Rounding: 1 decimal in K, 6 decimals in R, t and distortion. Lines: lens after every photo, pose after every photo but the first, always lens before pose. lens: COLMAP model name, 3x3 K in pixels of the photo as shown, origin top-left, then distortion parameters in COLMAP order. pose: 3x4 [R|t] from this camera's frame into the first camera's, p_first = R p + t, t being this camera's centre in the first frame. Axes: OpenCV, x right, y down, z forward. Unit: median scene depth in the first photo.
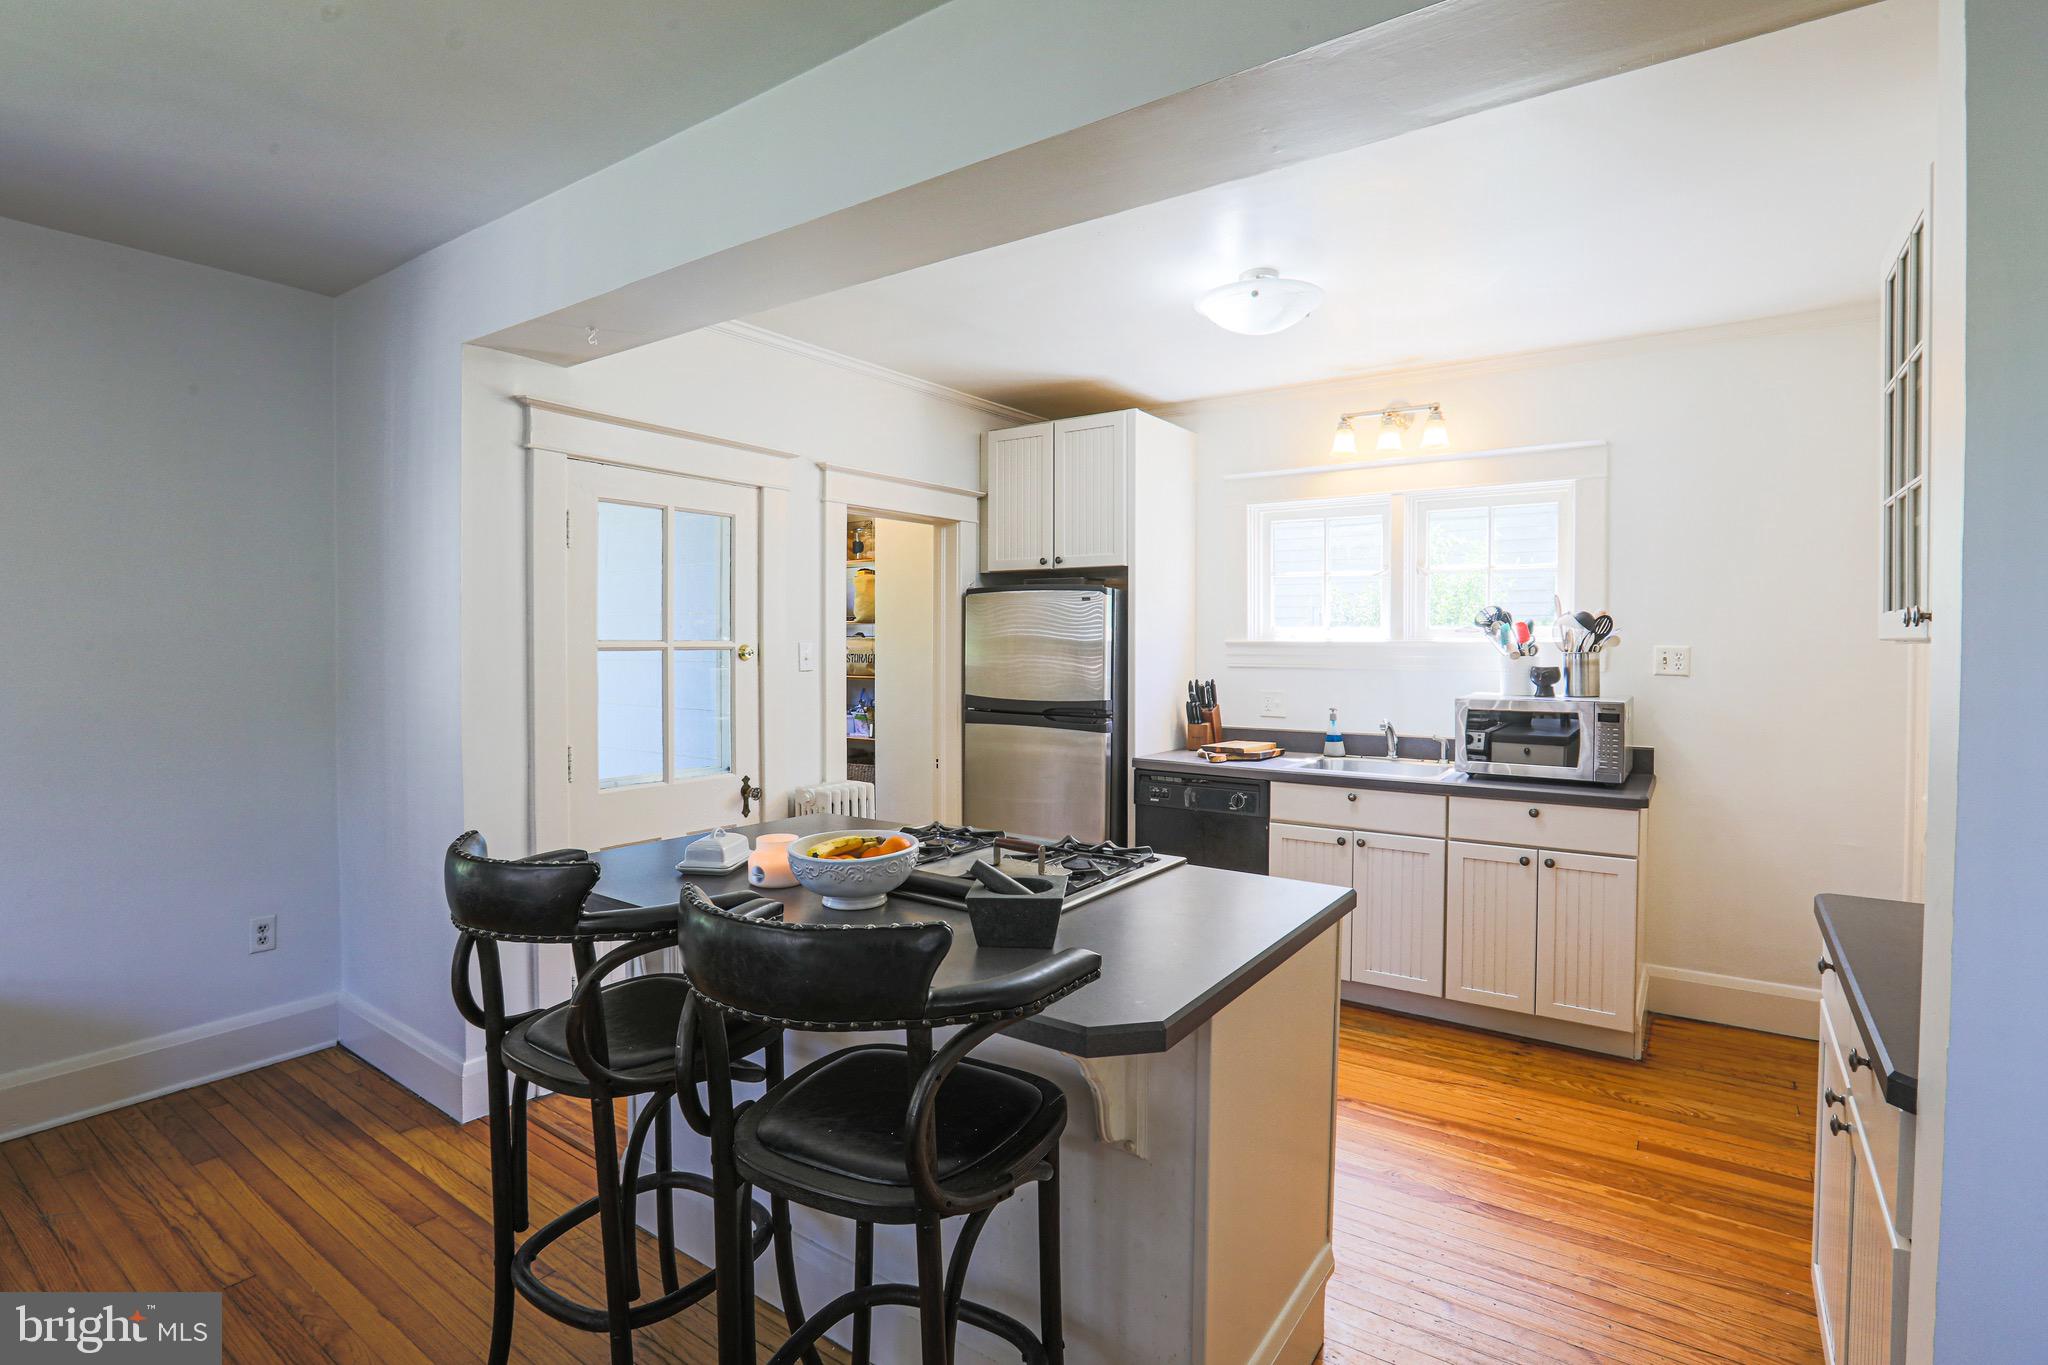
lens RADIAL K [[973.9, 0, 1078.4], [0, 973.9, 661.1], [0, 0, 1]] dist [-0.068643, 0.025781]
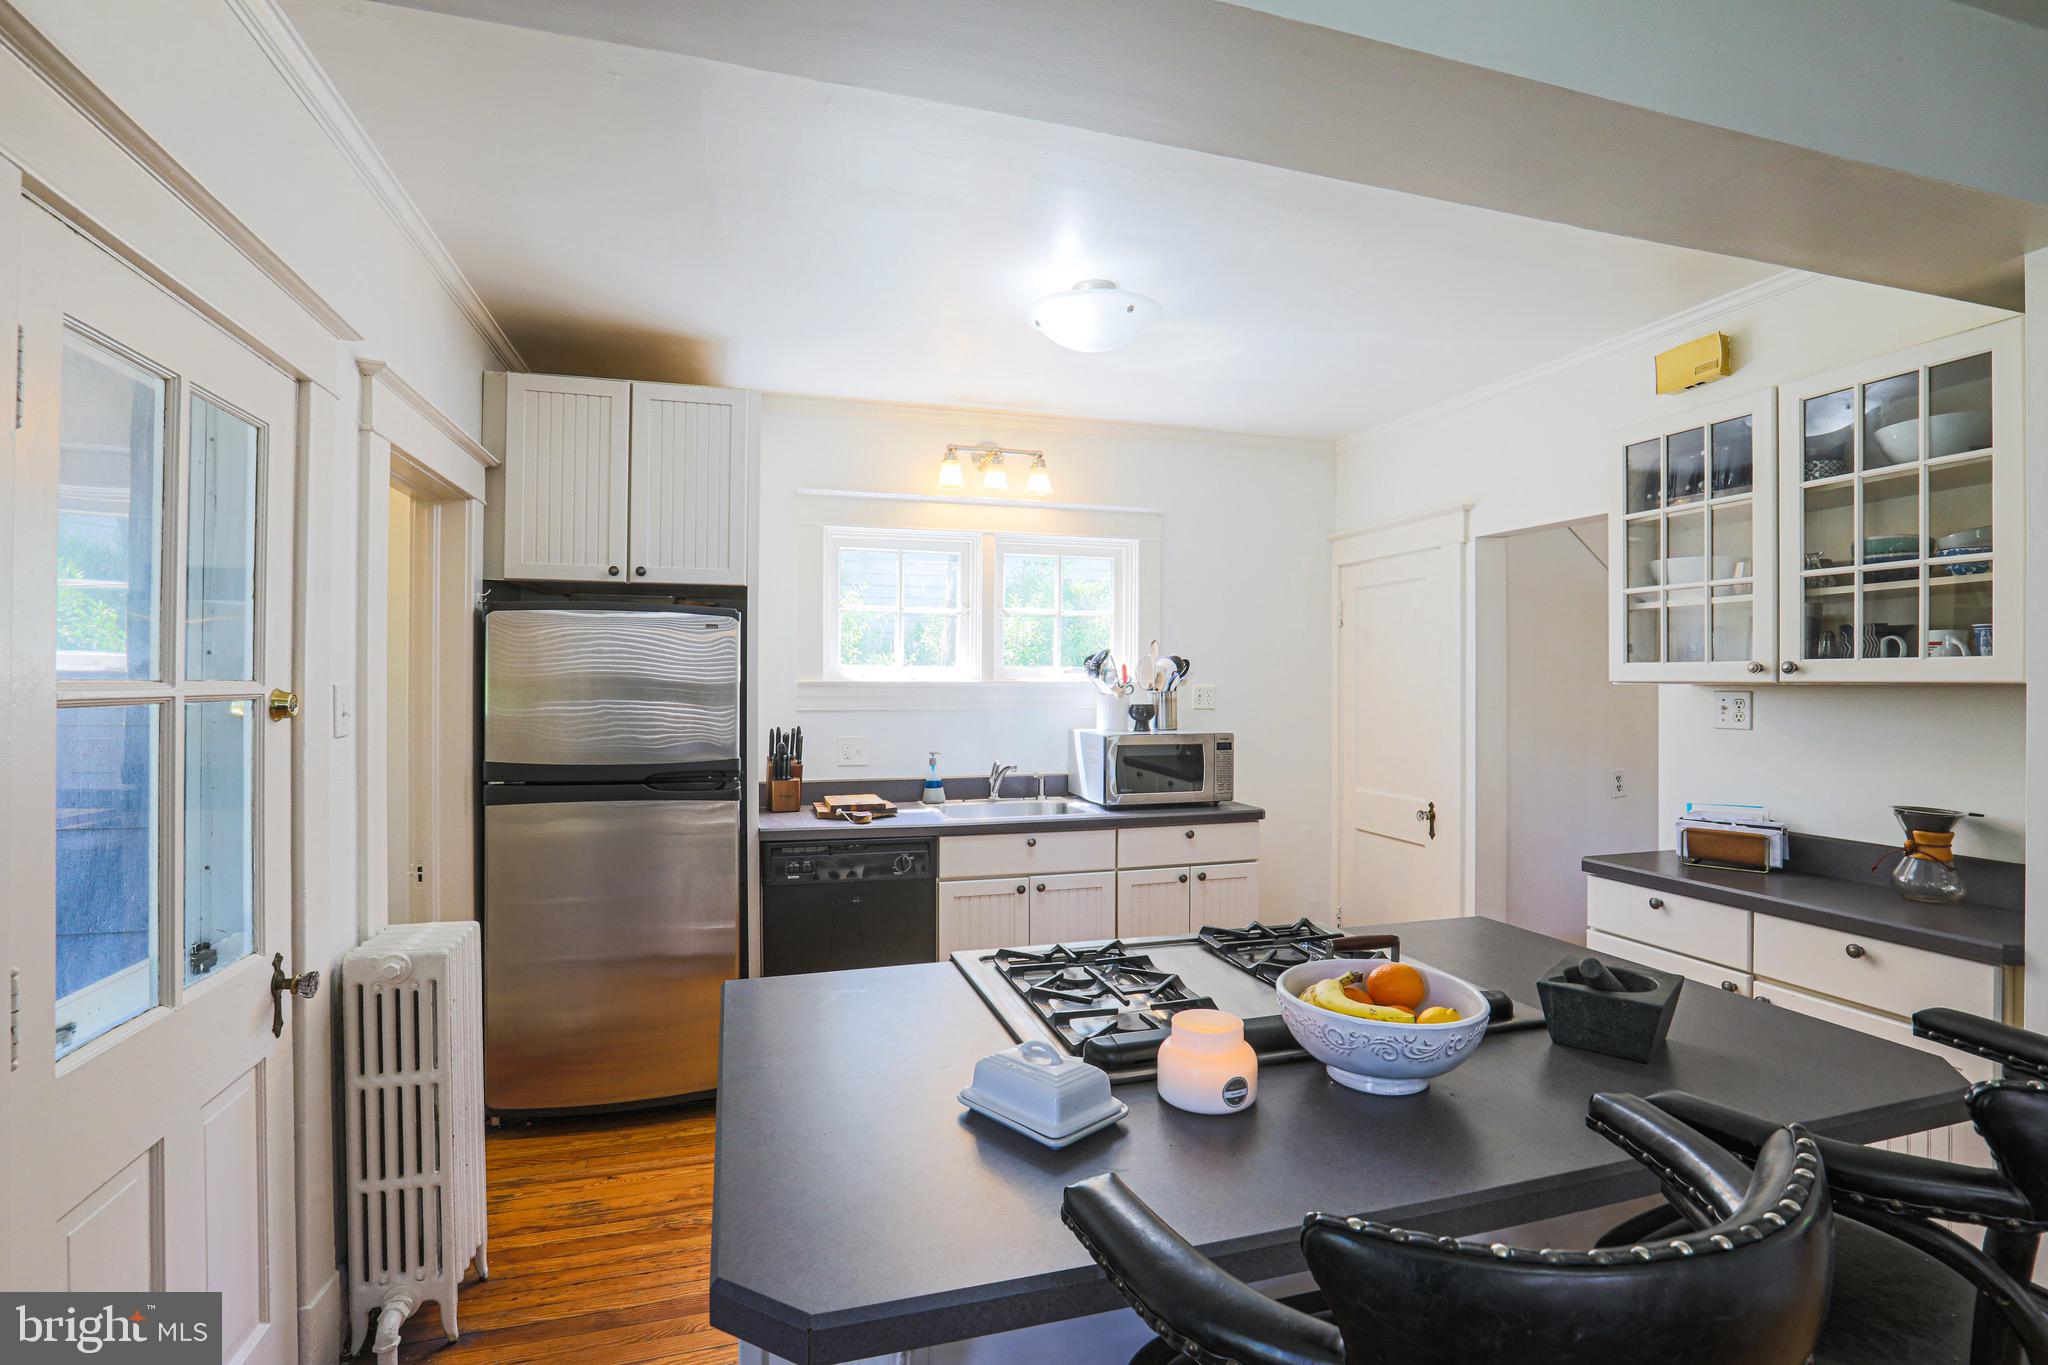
lens RADIAL K [[949.6, 0, 1002.8], [0, 949.6, 679.8], [0, 0, 1]] dist [-0.066262, 0.024655]
pose [[0.651979, 0.000785, 0.758237, -0.459234], [0.015224, 0.999784, -0.014126, -0.009010], [-0.758084, 0.020753, 0.651826, 0.400679]]
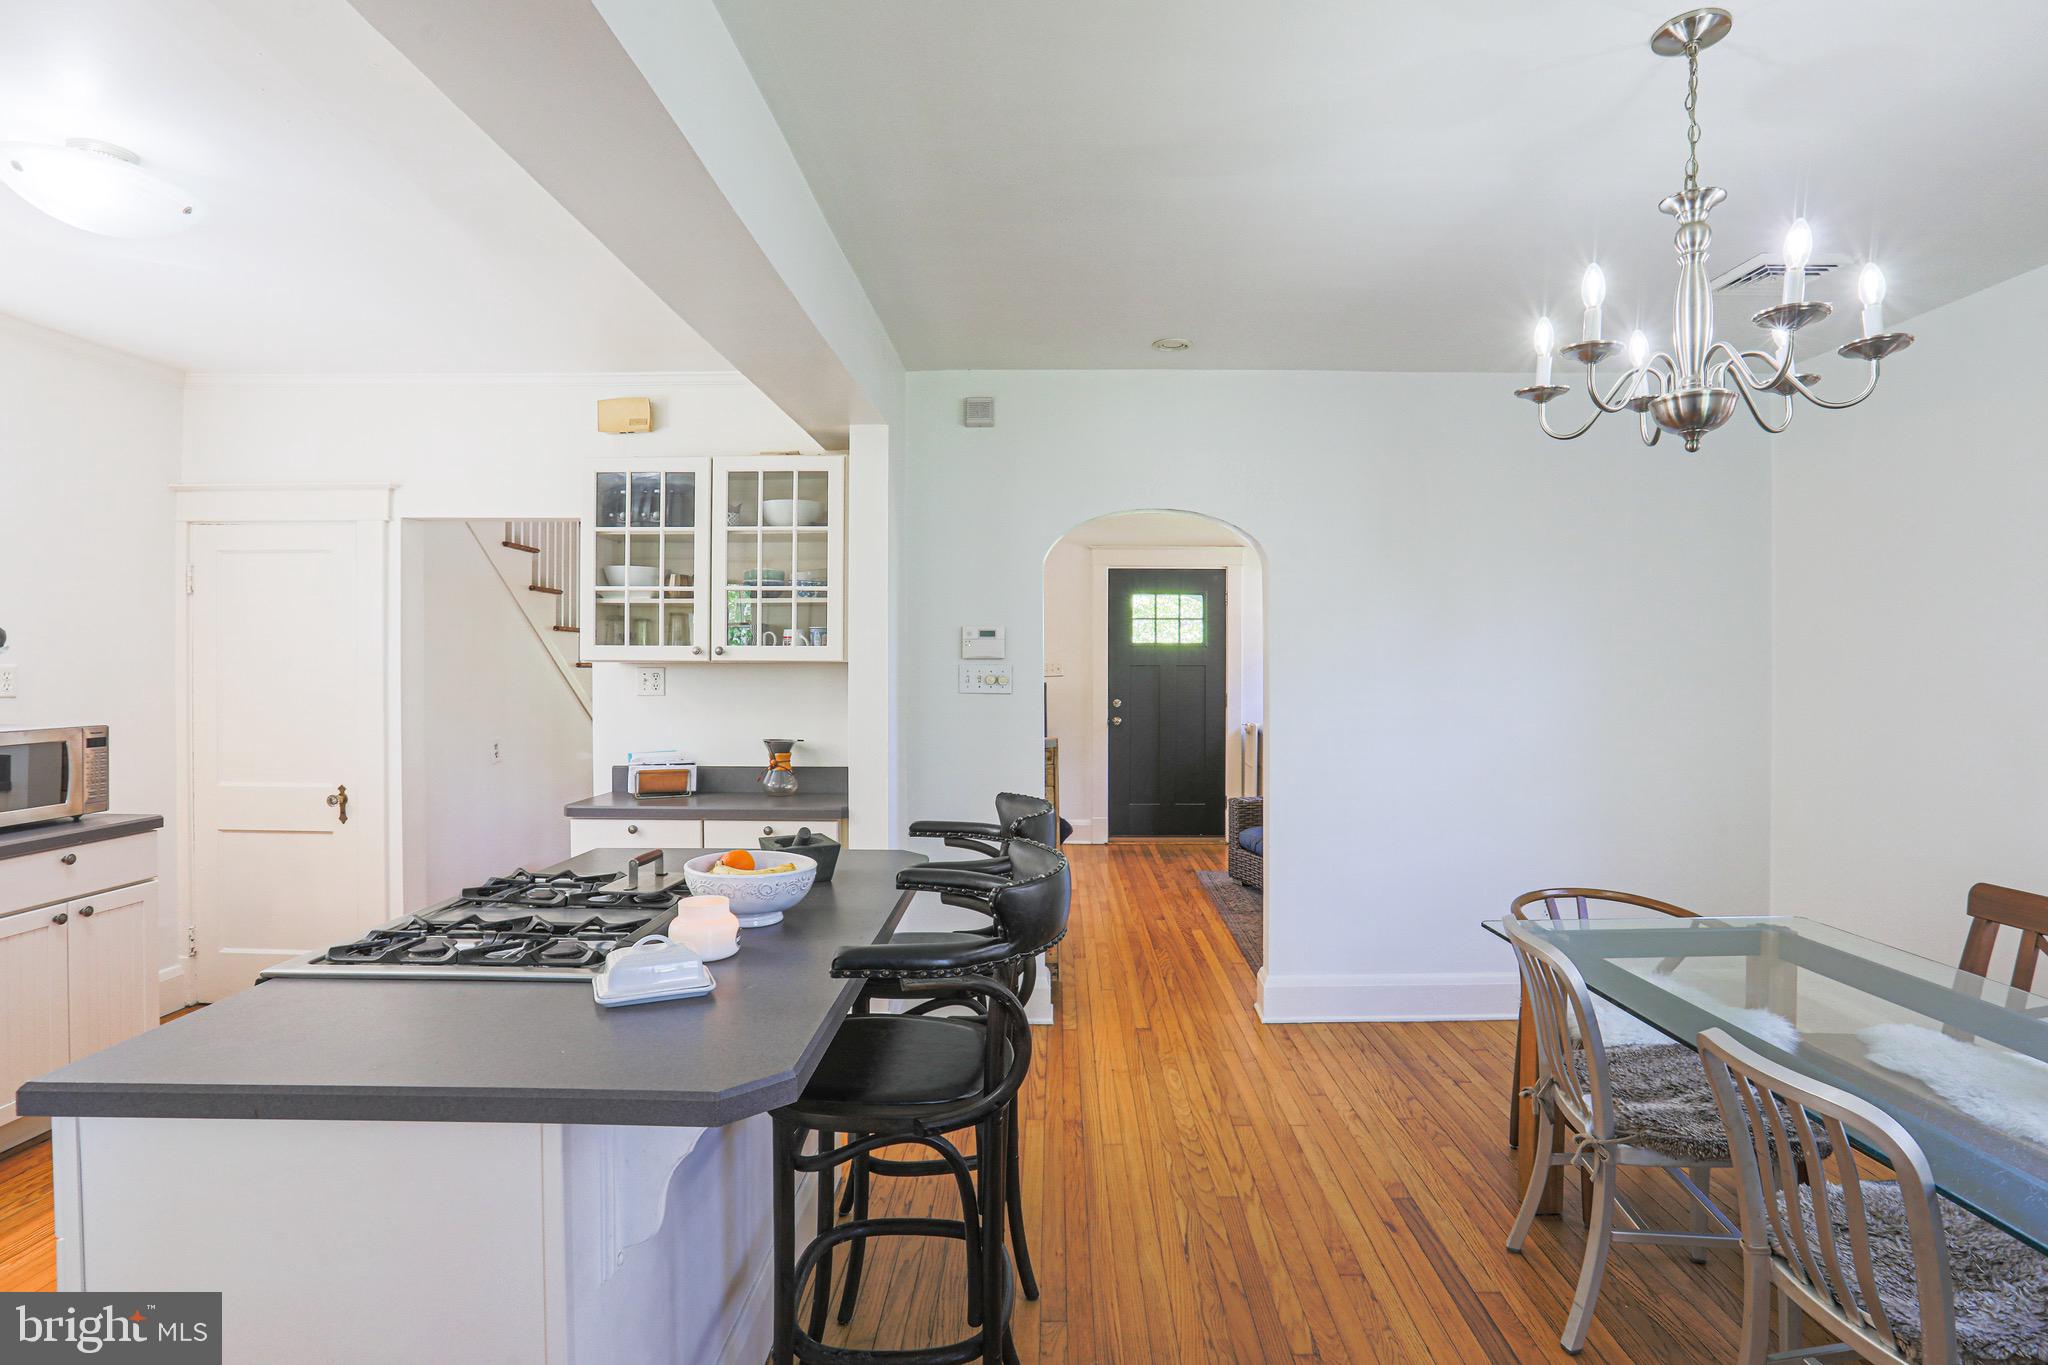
lens RADIAL K [[1009.7, 0, 1049.3], [0, 1009.7, 655.0], [0, 0, 1]] dist [-0.059005, 0.018177]
pose [[-0.545161, 0.002810, 0.838327, -0.662047], [0.014968, 0.999868, 0.006382, -0.015423], [-0.838198, 0.016028, -0.545131, 0.671964]]
